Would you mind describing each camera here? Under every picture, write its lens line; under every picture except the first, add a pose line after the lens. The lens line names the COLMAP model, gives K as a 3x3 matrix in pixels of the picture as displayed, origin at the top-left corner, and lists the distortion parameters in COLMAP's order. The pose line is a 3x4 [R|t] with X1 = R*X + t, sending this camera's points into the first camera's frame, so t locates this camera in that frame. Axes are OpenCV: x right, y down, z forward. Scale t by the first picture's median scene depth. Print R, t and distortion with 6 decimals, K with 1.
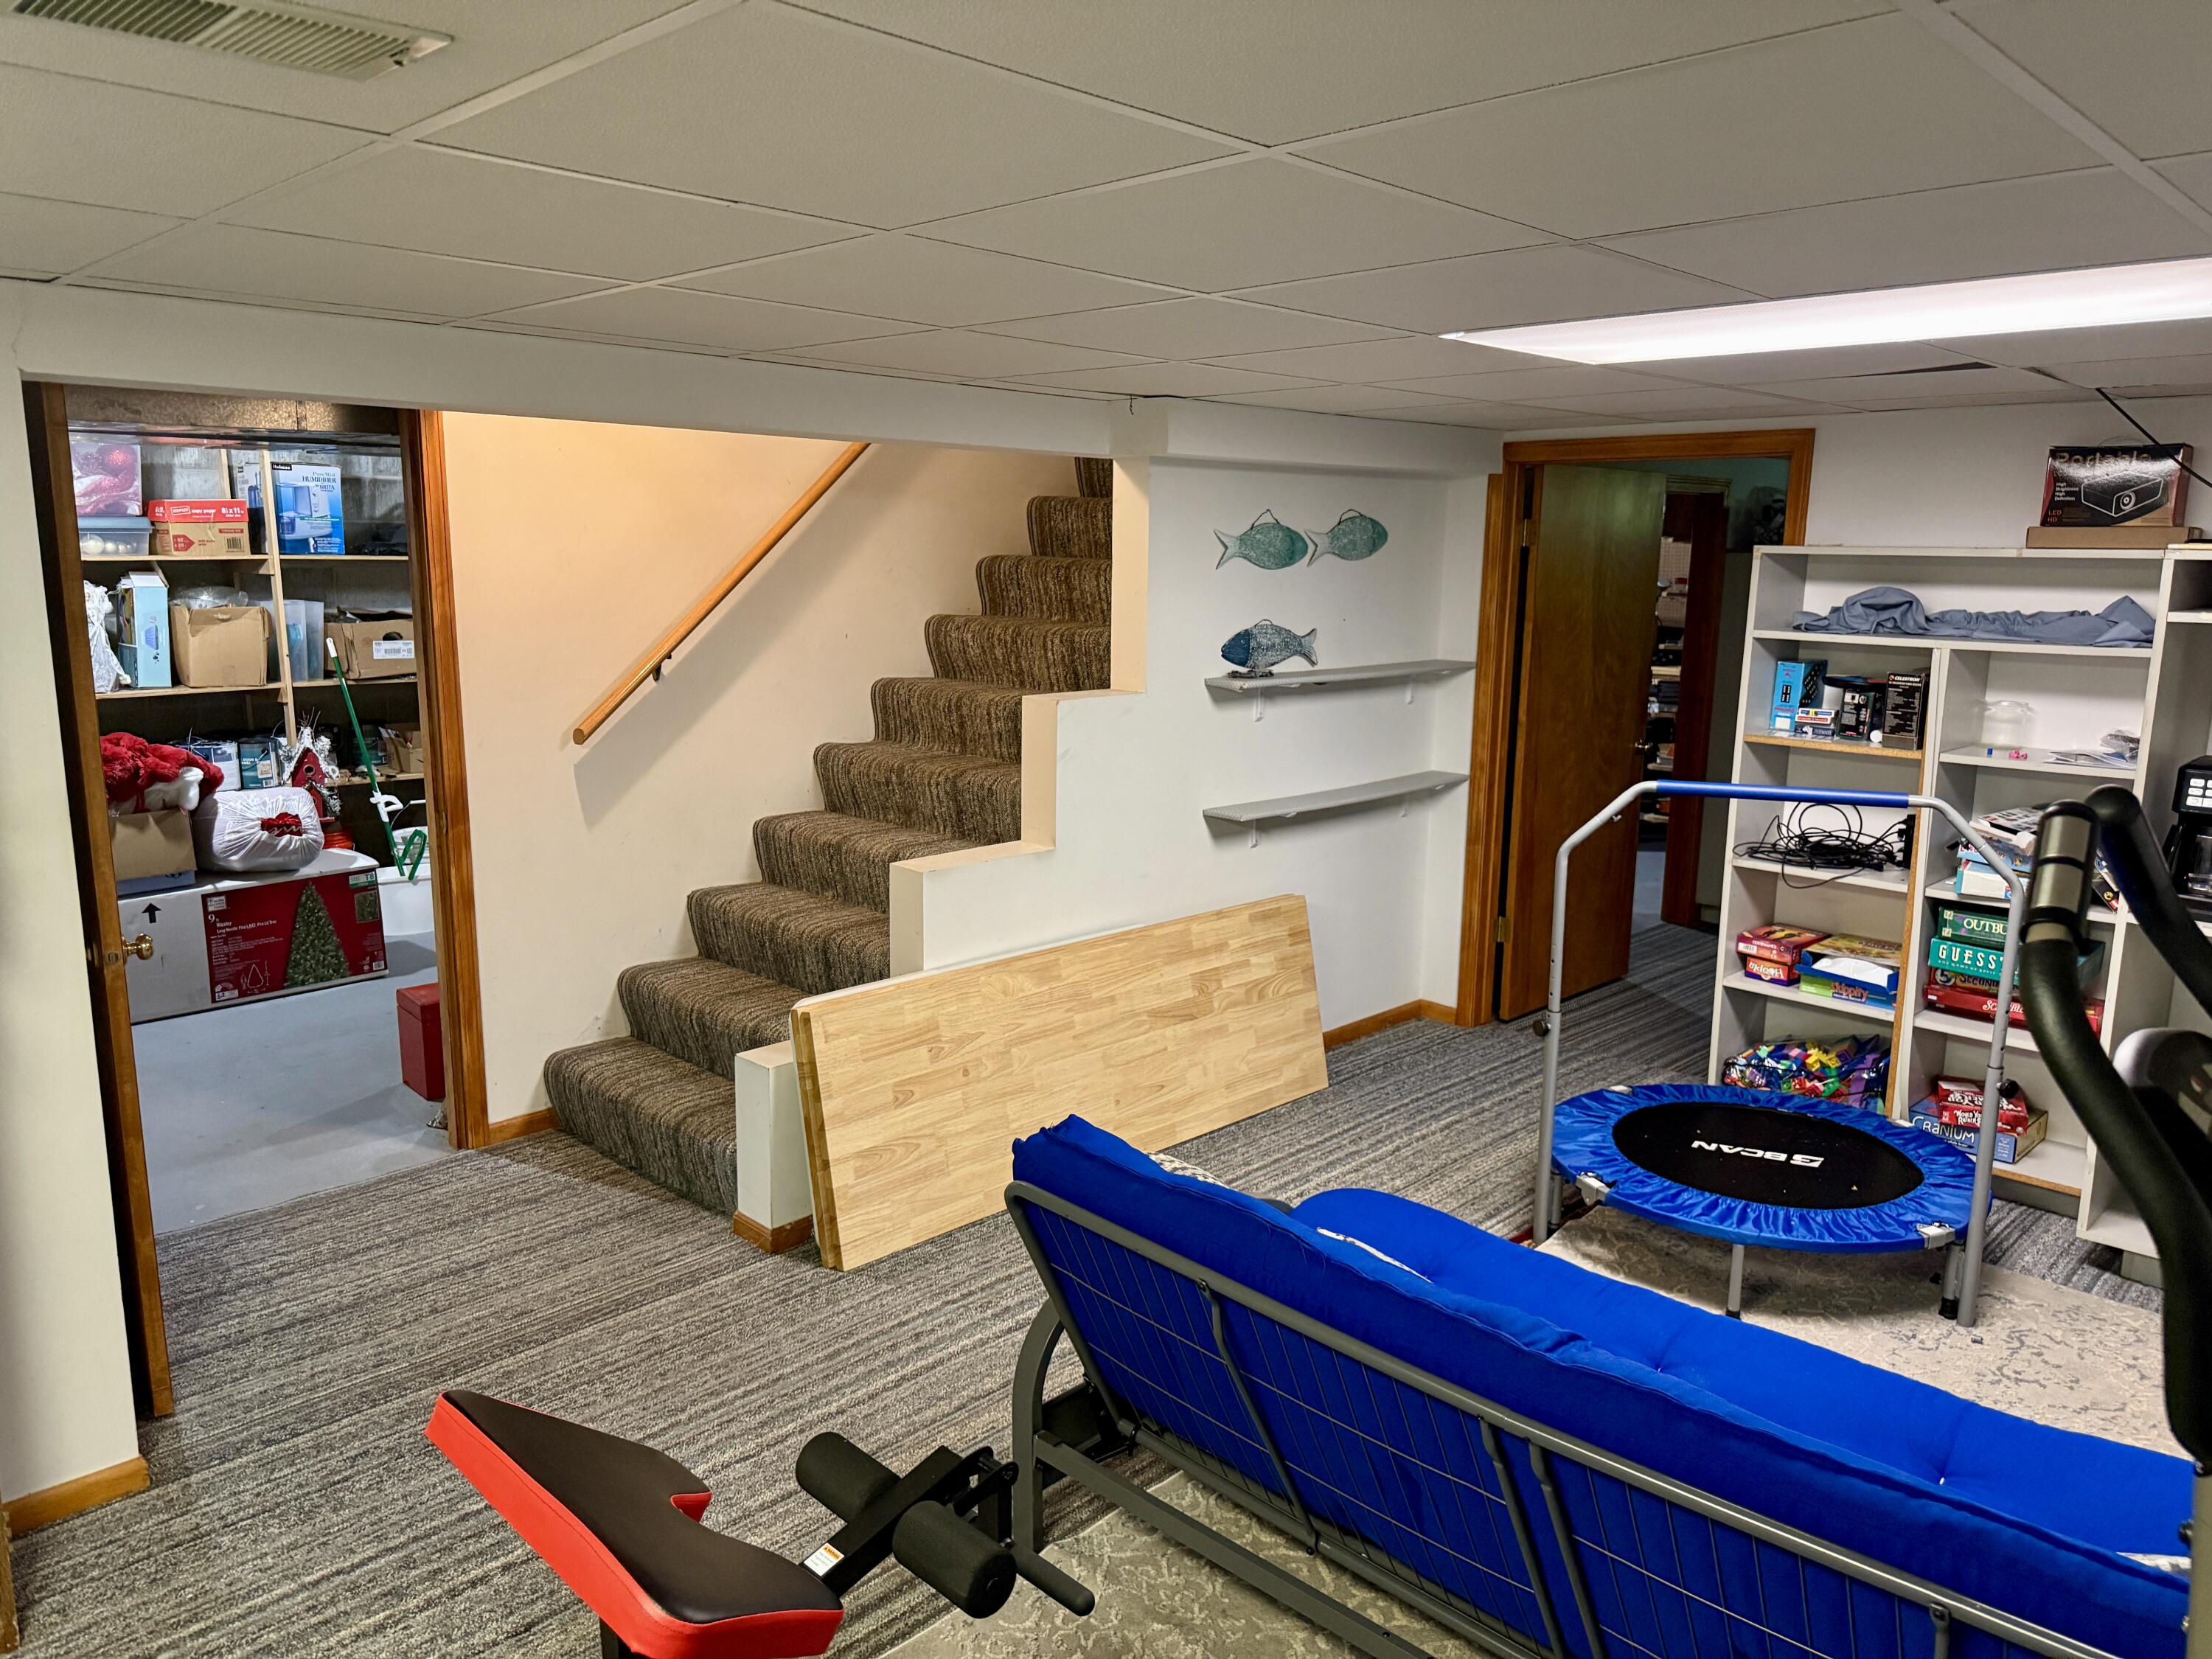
lens RADIAL K [[1542.2, 0, 1106.0], [0, 1542.2, 829.5], [0, 0, 1]] dist [0.070994, -0.119585]
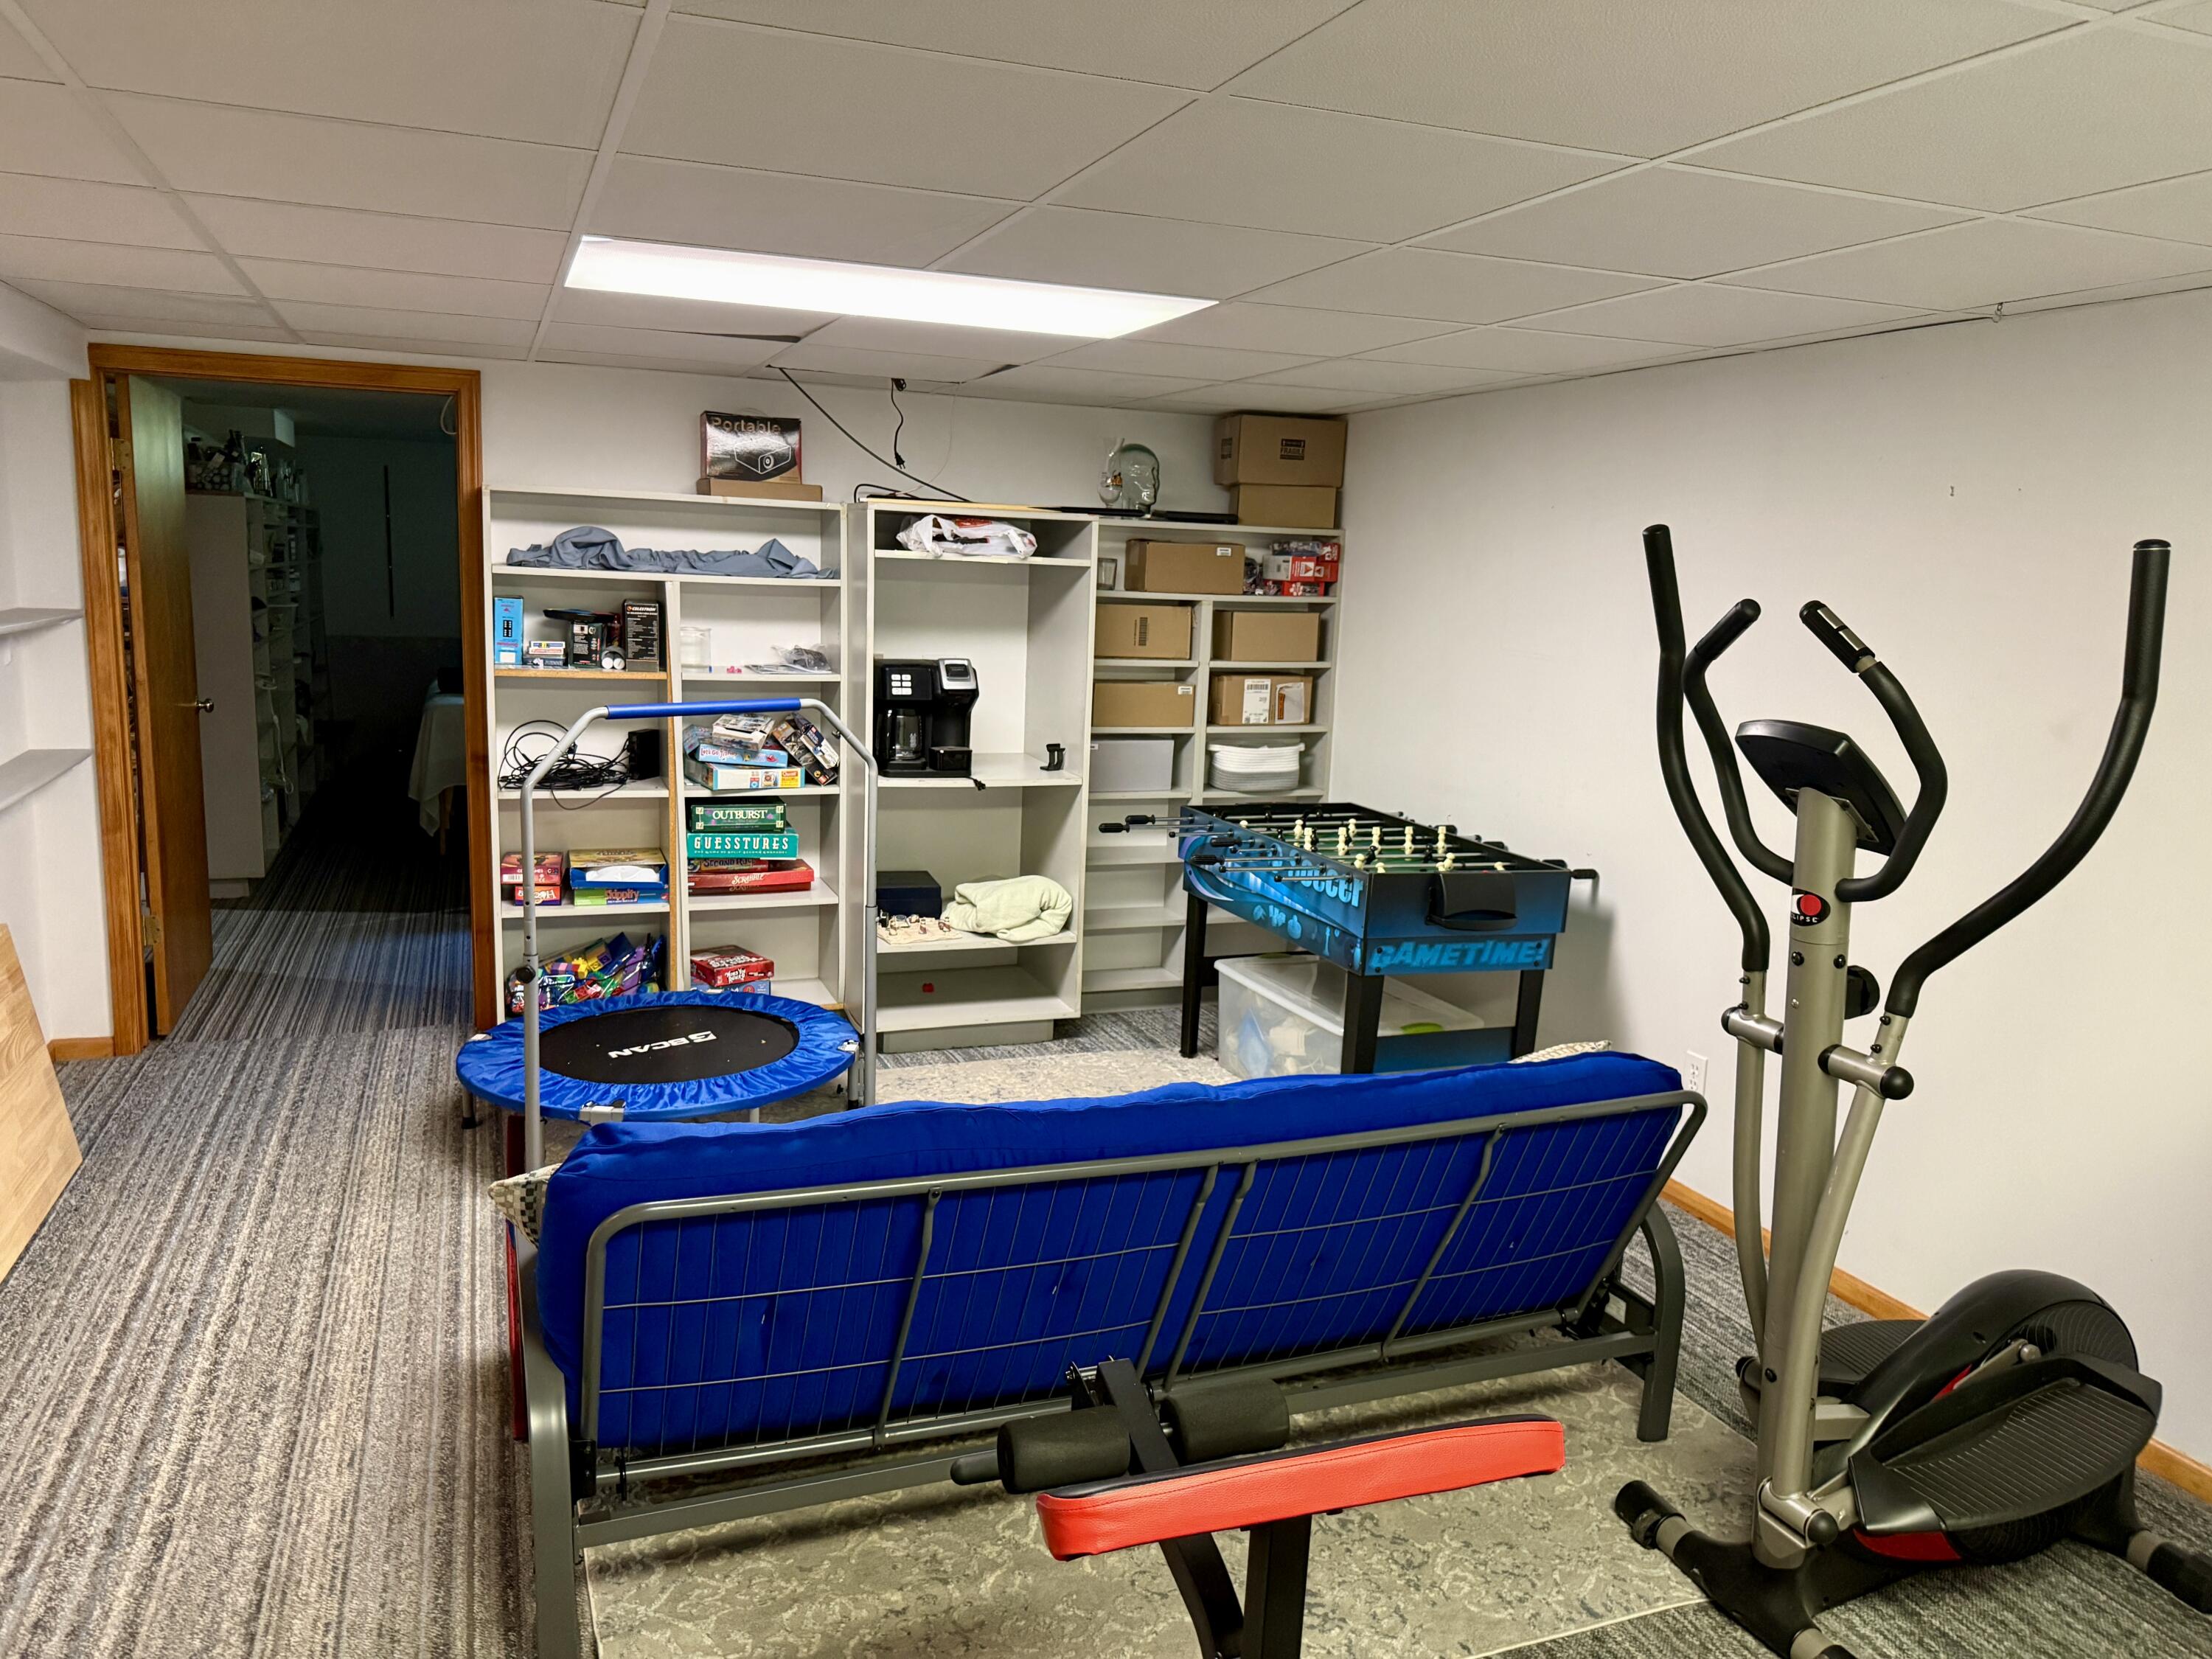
lens RADIAL K [[1542.2, 0, 1106.0], [0, 1542.2, 829.5], [0, 0, 1]] dist [0.070994, -0.119585]
pose [[0.398912, -0.148203, 0.904934, -0.380182], [0.129564, 0.986062, 0.104375, -0.012607], [-0.907790, 0.075611, 0.412554, 0.235138]]
